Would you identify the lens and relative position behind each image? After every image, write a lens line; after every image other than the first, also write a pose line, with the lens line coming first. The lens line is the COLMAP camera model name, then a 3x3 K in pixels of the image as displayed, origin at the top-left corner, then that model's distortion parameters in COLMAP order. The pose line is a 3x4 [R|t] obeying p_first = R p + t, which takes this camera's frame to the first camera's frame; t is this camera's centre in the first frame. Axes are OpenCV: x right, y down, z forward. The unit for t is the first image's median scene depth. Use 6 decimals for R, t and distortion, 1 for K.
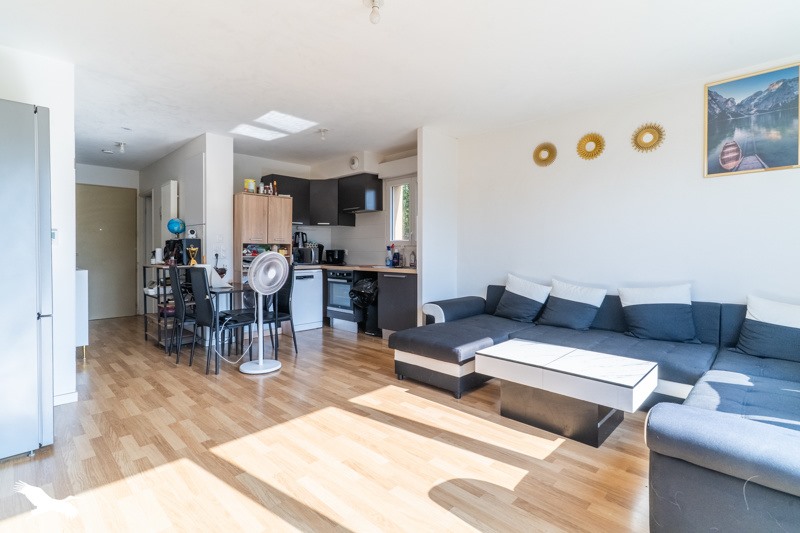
lens RADIAL K [[389.1, 0, 399.6], [0, 389.1, 260.8], [0, 0, 1]] dist [-0.003259, 0.004041]
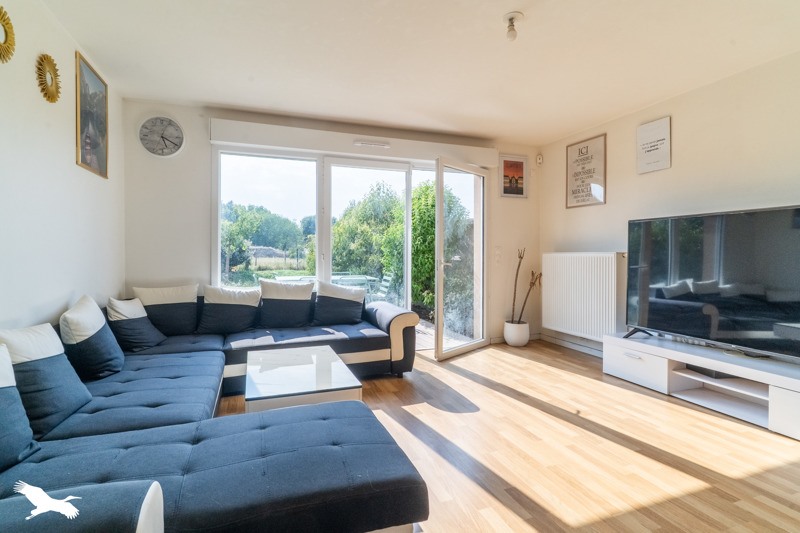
lens RADIAL K [[389.1, 0, 397.3], [0, 389.1, 261.6], [0, 0, 1]] dist [-0.003259, 0.004041]
pose [[-0.900718, -0.010779, 0.434271, -0.249631], [0.008220, 0.999090, 0.041847, -0.040749], [-0.434327, 0.041262, -0.899810, 2.131867]]
